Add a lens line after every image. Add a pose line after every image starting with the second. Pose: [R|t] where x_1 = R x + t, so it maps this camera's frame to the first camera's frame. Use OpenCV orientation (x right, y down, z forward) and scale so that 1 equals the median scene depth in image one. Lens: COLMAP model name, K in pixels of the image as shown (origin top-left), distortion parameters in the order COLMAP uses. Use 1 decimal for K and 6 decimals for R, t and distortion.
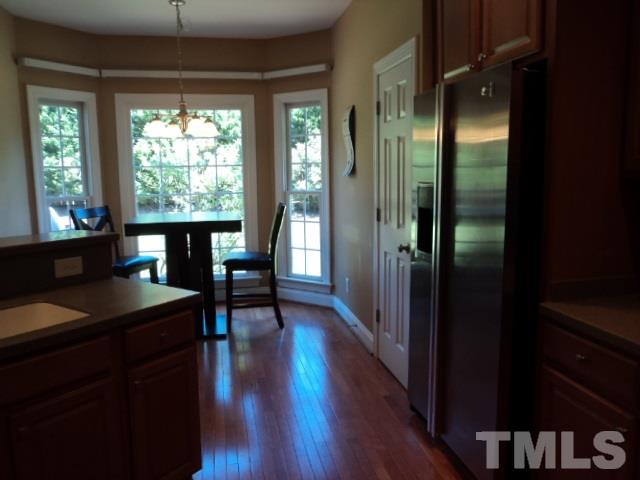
lens RADIAL K [[510.2, 0, 321.4], [0, 510.2, 239.2], [0, 0, 1]] dist [-0.030075, 0.023212]
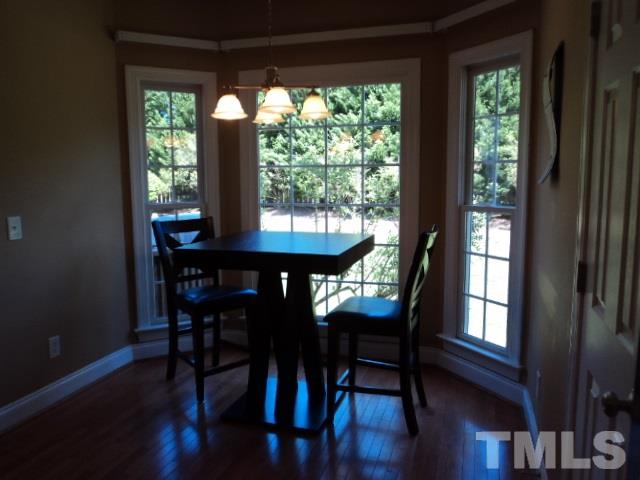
lens RADIAL K [[510.2, 0, 317.2], [0, 510.2, 240.6], [0, 0, 1]] dist [-0.030075, 0.023212]
pose [[0.876588, 0.068557, -0.476332, 0.081542], [-0.070244, 0.997427, 0.014288, -0.048259], [0.476087, 0.020935, 0.879149, 0.368613]]
